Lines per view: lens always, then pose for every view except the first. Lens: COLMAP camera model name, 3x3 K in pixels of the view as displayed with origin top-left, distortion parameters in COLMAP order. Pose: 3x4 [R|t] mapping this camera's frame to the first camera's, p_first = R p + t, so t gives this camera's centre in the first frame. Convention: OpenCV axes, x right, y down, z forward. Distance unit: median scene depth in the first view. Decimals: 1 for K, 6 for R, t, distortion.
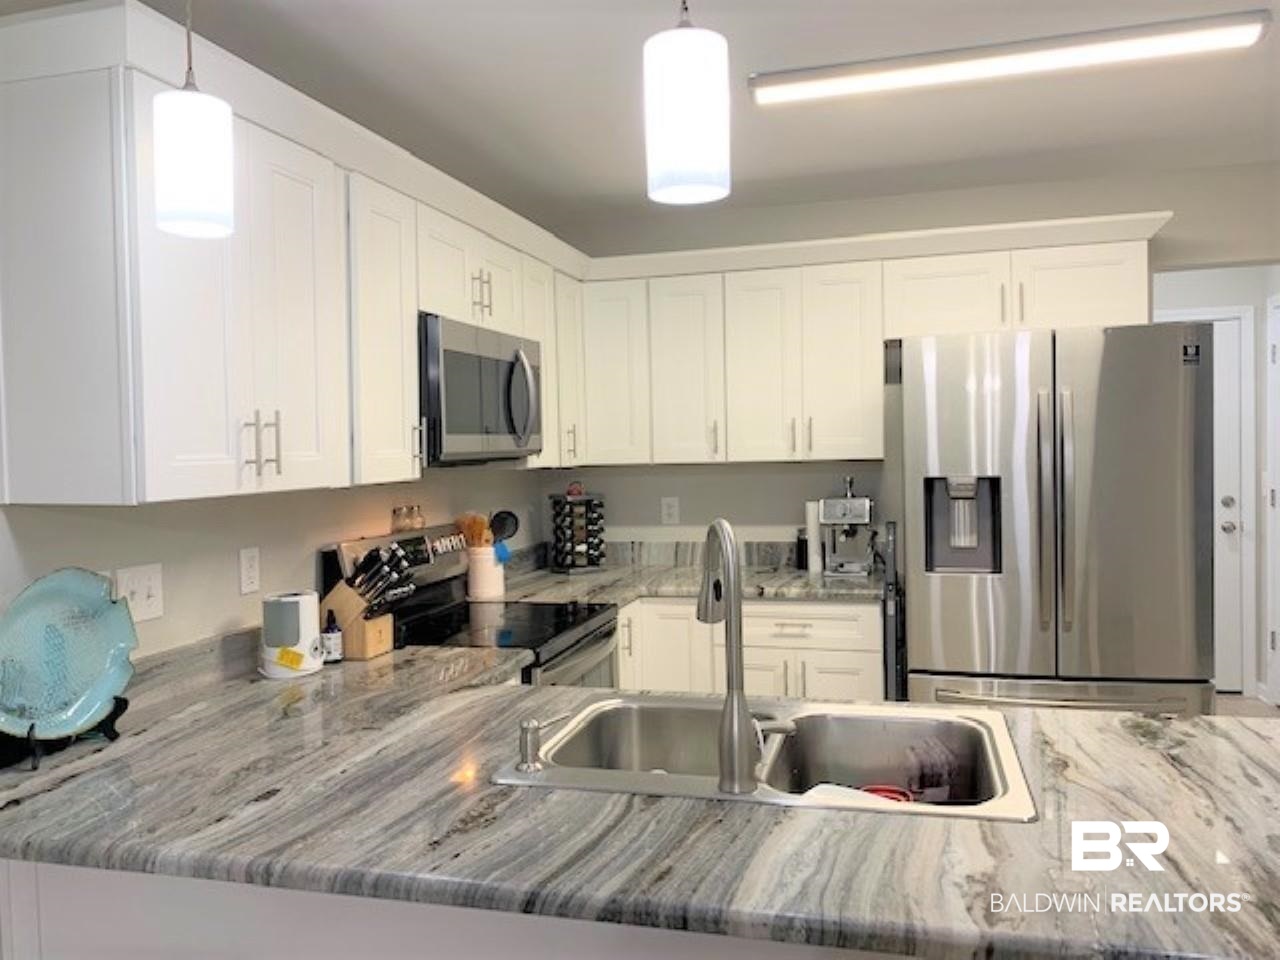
lens RADIAL K [[989.1, 0, 633.1], [0, 989.1, 480.1], [0, 0, 1]] dist [0.049156, -0.053814]
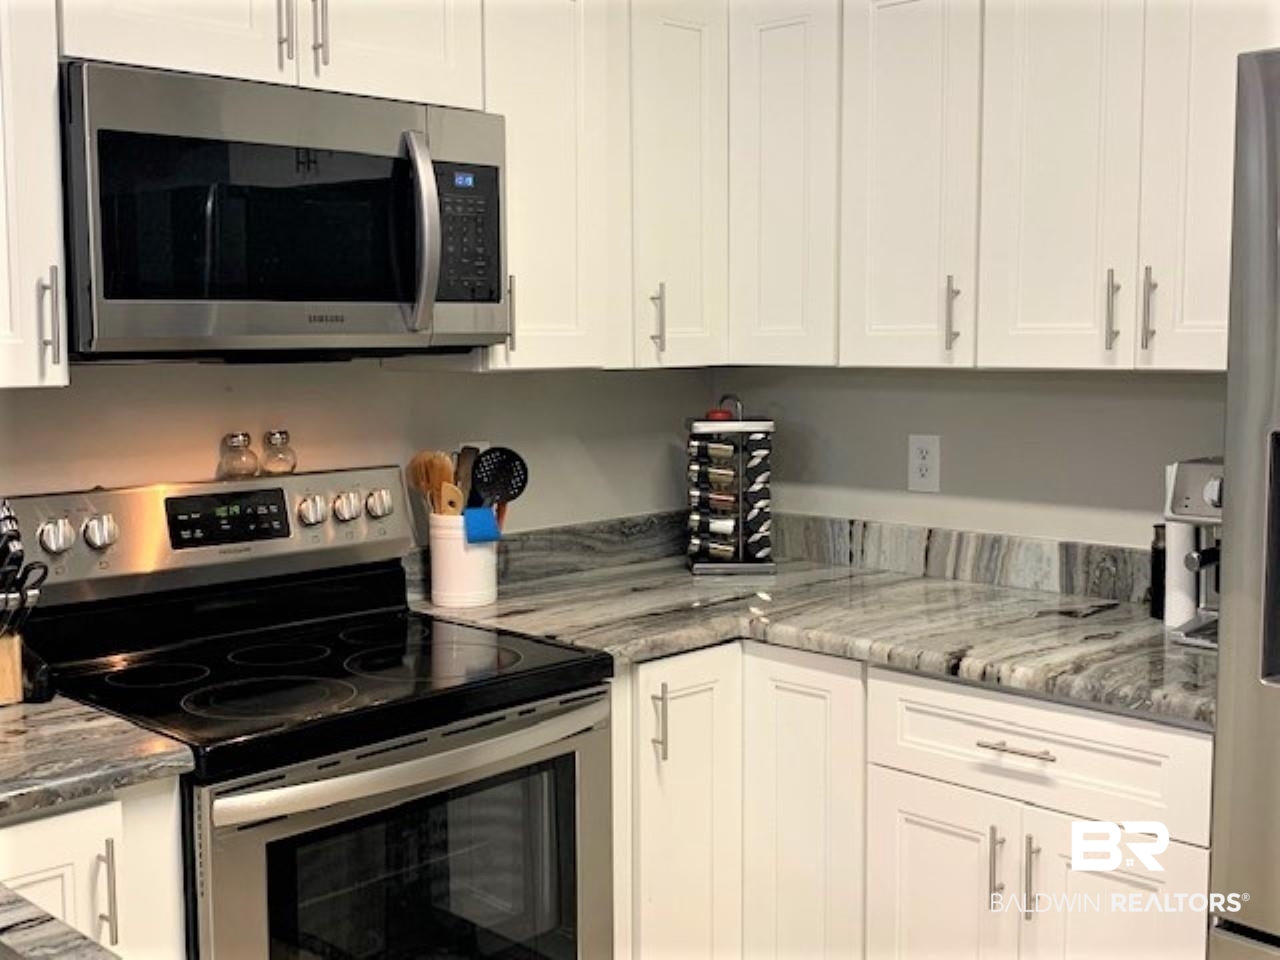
lens RADIAL K [[1470.0, 0, 626.4], [0, 1470.0, 467.5], [0, 0, 1]] dist [0.060384, 0.000000]
pose [[0.868441, 0.066816, -0.491270, 0.317302], [-0.033697, 0.996541, 0.075967, -0.020627], [0.494647, -0.049418, 0.867688, 0.351044]]
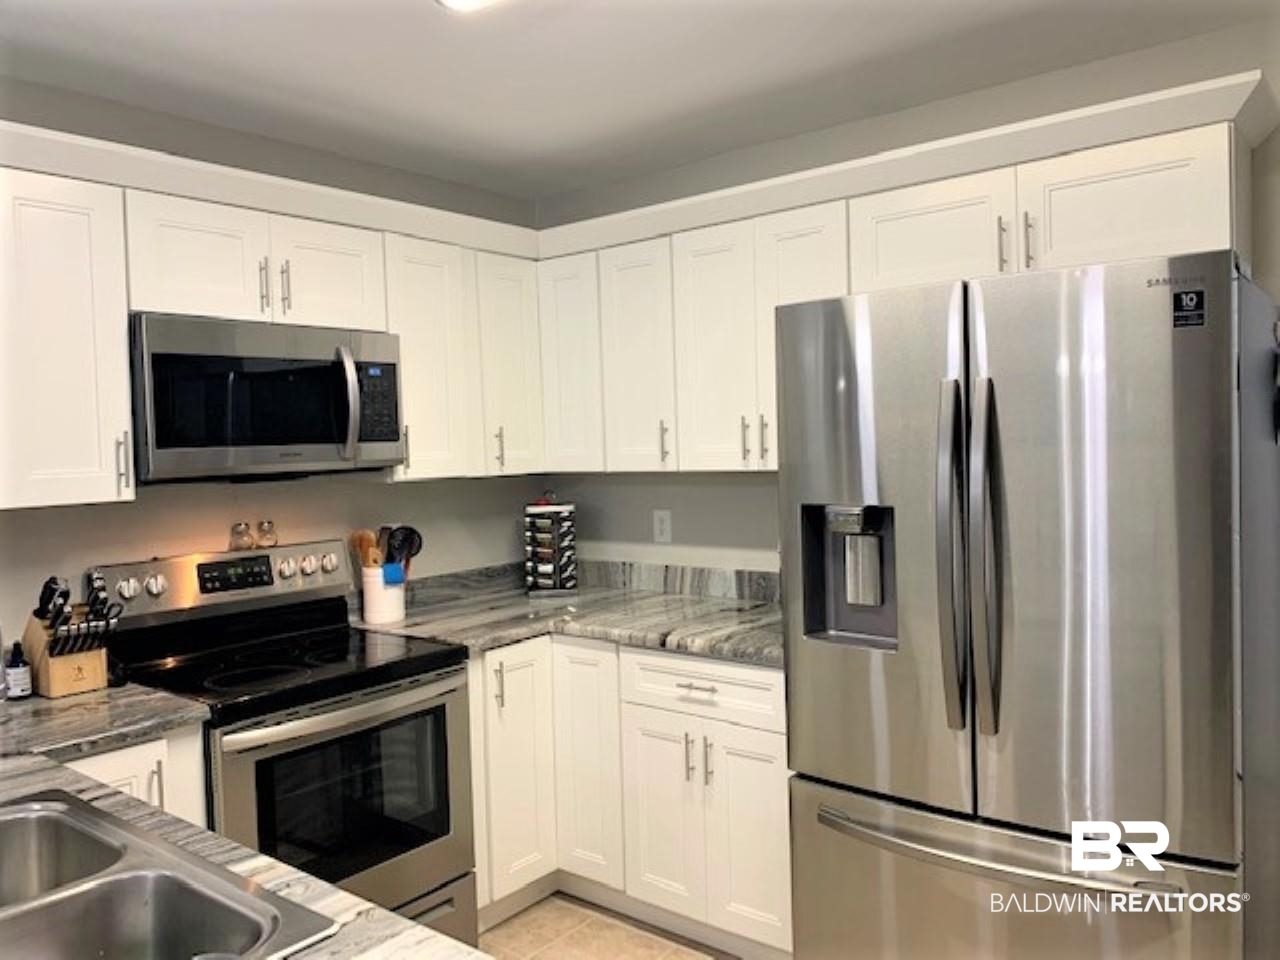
lens RADIAL K [[989.1, 0, 626.7], [0, 989.1, 471.6], [0, 0, 1]] dist [0.049156, -0.053814]
pose [[0.909951, 0.008402, -0.414631, 0.420760], [-0.004623, 0.999938, 0.010117, -0.028241], [0.414690, -0.007289, 0.909934, 0.274148]]
